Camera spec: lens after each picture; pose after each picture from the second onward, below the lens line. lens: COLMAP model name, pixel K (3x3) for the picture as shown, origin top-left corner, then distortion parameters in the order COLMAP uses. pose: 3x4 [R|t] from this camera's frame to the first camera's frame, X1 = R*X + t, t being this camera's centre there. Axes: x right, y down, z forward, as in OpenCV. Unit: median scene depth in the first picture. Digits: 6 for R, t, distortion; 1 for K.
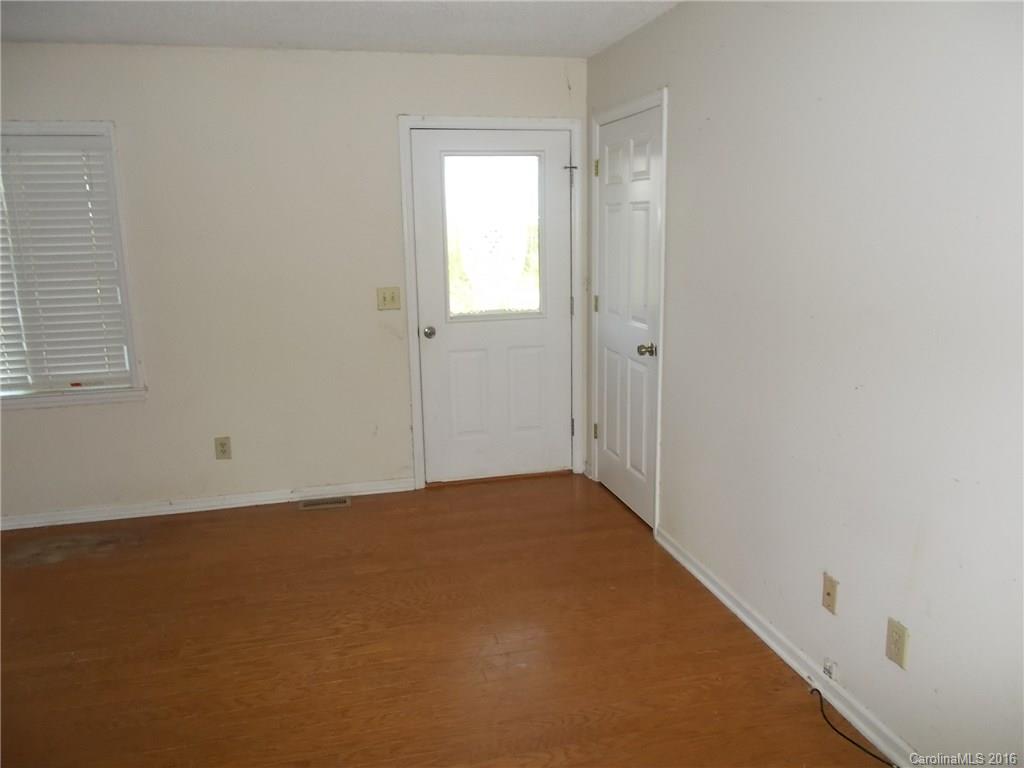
lens RADIAL K [[826.5, 0, 512.0], [0, 826.5, 384.0], [0, 0, 1]] dist [-0.008417, -0.014037]
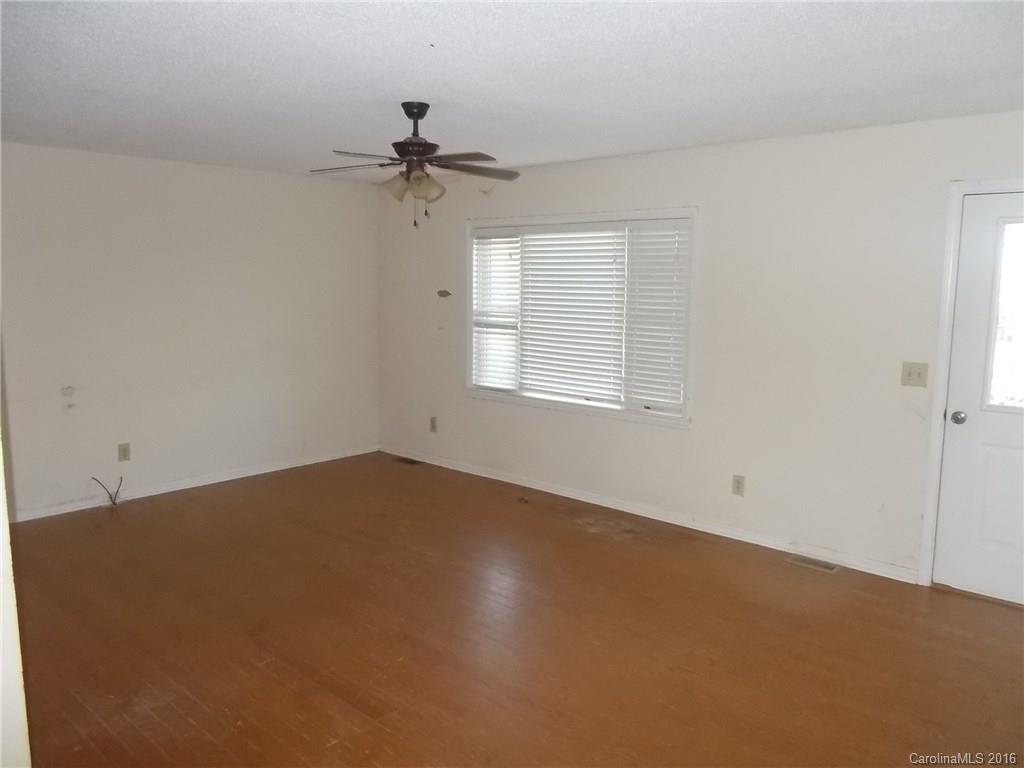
lens RADIAL K [[826.5, 0, 512.0], [0, 826.5, 384.0], [0, 0, 1]] dist [-0.008417, -0.014037]
pose [[0.504827, 0.129795, -0.853407, 0.441985], [-0.191974, 0.980754, 0.035603, -0.039274], [0.841603, 0.145858, 0.520028, 0.131080]]
